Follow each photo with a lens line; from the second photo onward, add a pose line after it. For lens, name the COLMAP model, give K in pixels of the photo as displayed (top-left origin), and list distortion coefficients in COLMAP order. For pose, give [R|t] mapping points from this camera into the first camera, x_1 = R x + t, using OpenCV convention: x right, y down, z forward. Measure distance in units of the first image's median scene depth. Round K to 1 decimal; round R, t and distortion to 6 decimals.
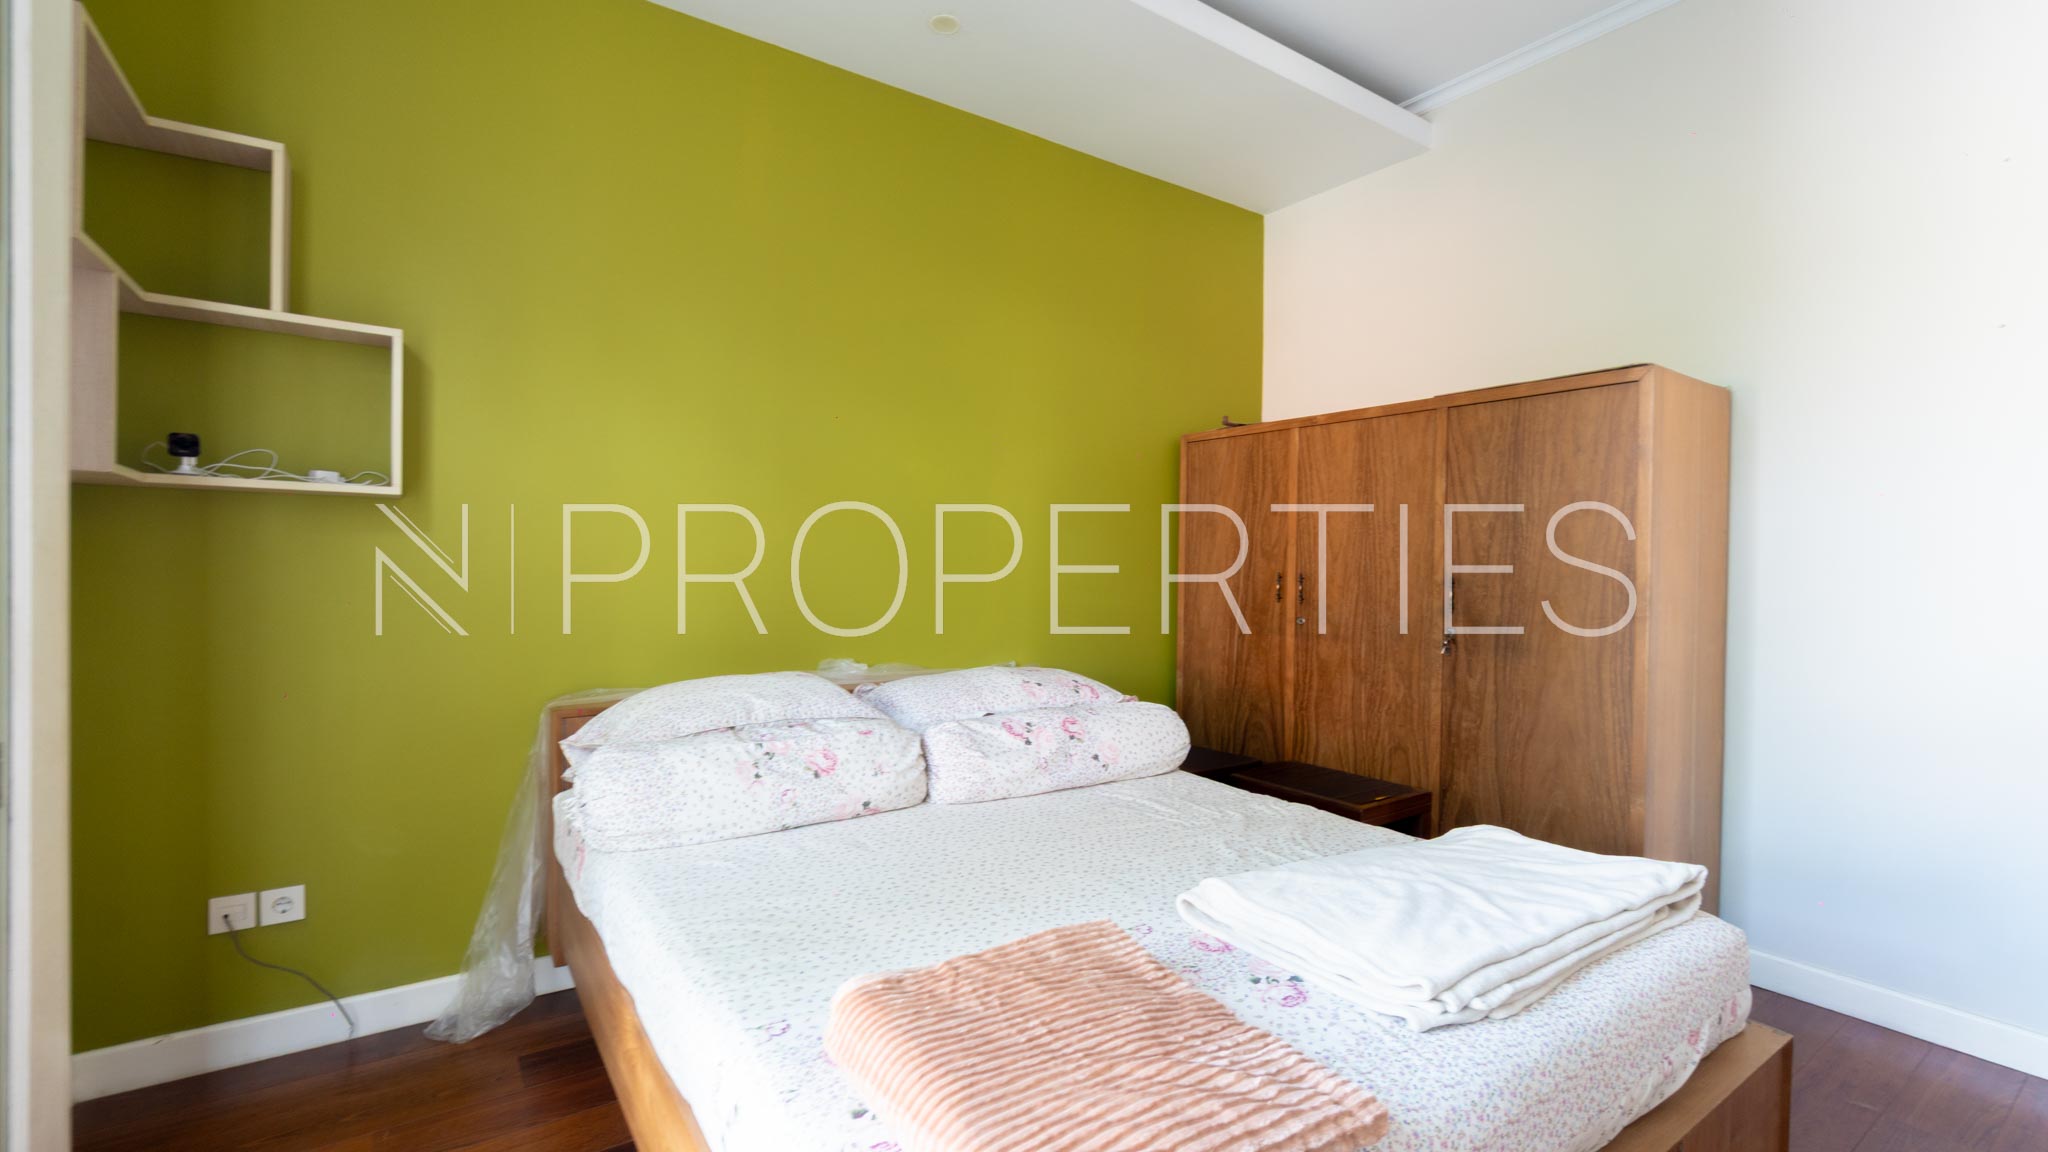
lens RADIAL K [[895.9, 0, 1024.0], [0, 895.9, 576.0], [0, 0, 1]] dist [-0.017330, -0.000268]
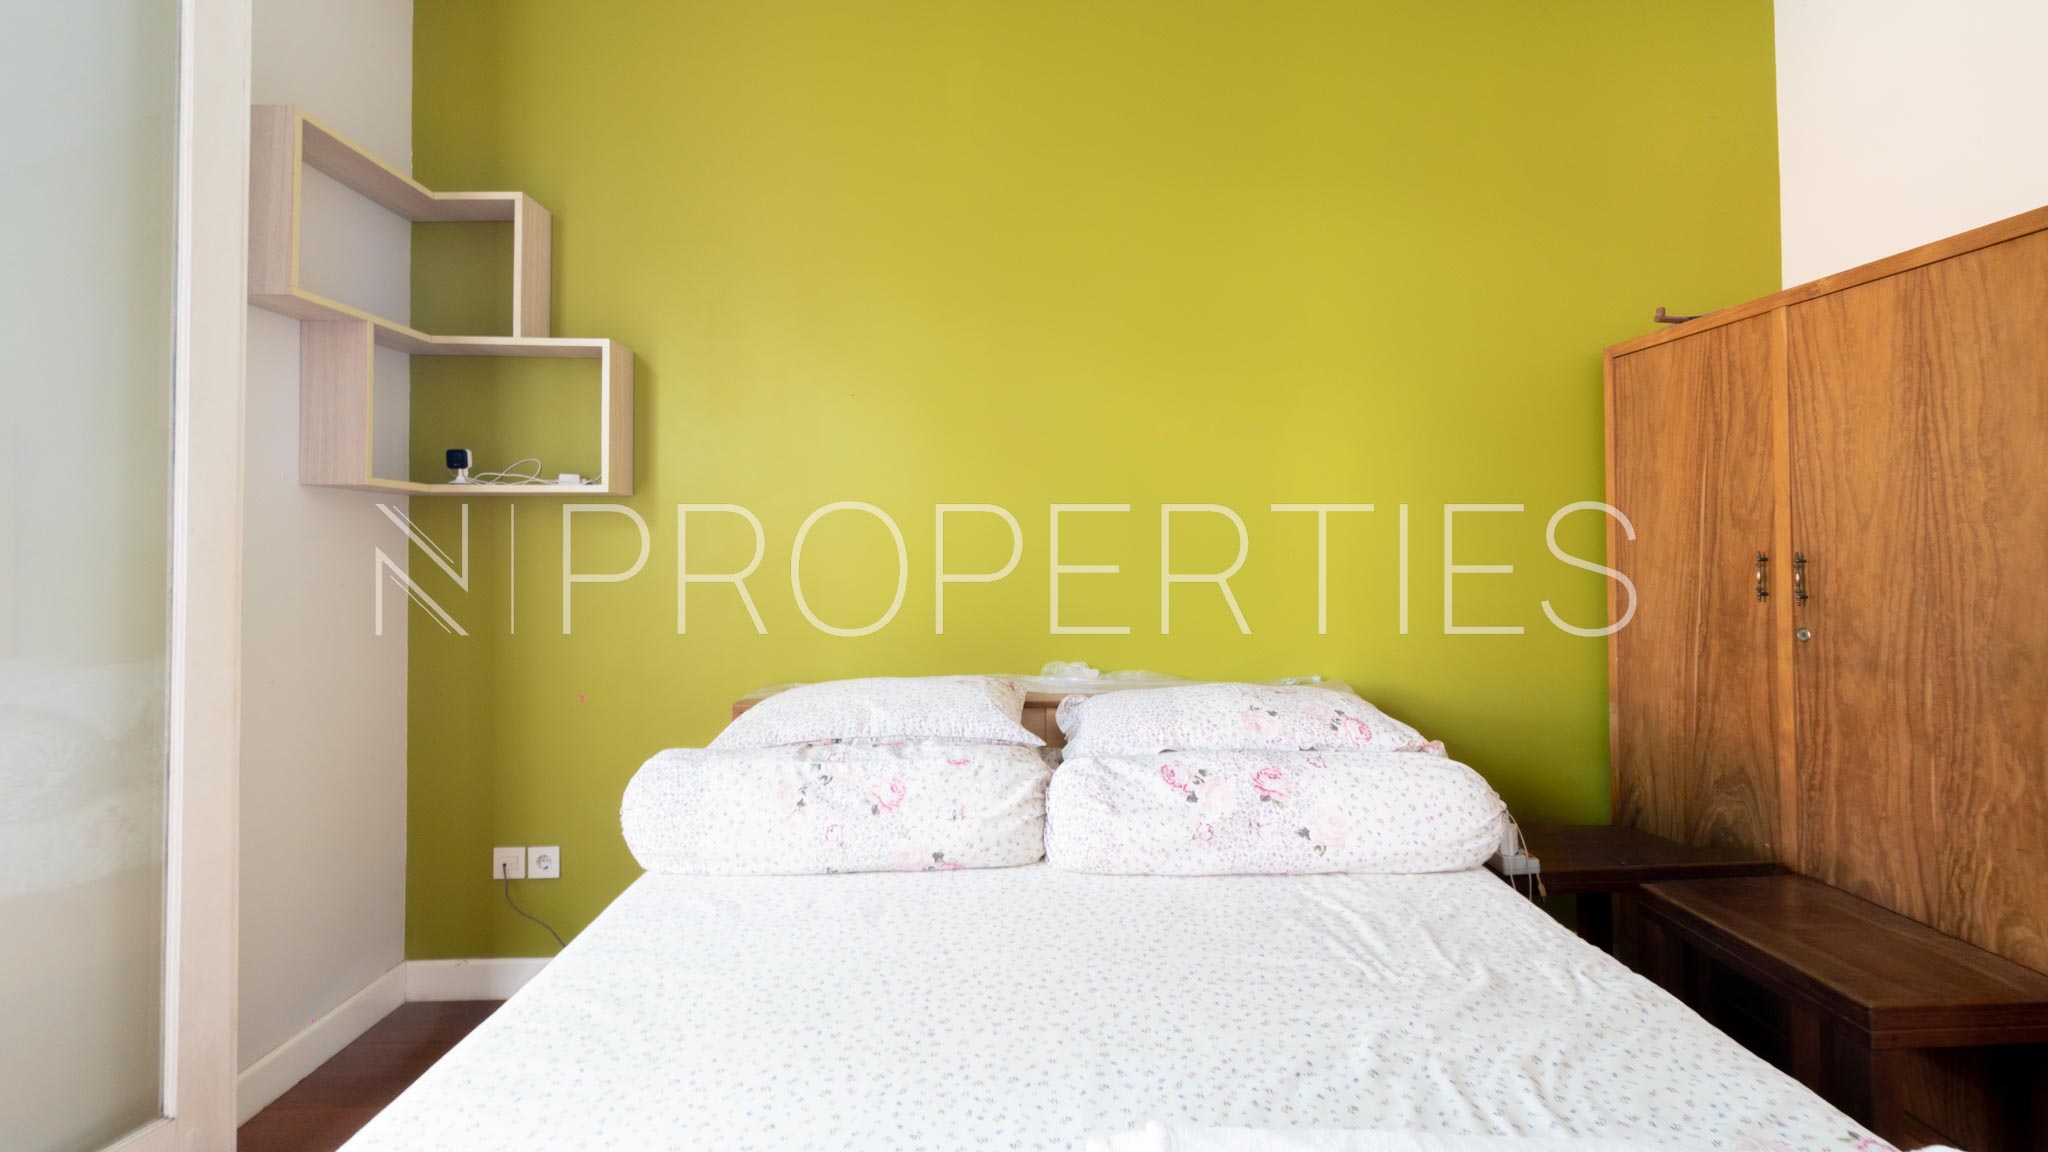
lens RADIAL K [[921.8, 0, 1021.4], [0, 921.8, 525.1], [0, 0, 1]] dist [-0.004239, 0.000092]
pose [[0.839294, -0.030551, -0.542819, 0.301406], [0.008876, 0.999057, -0.042505, -0.000115], [0.543605, 0.030856, 0.838774, 0.318255]]
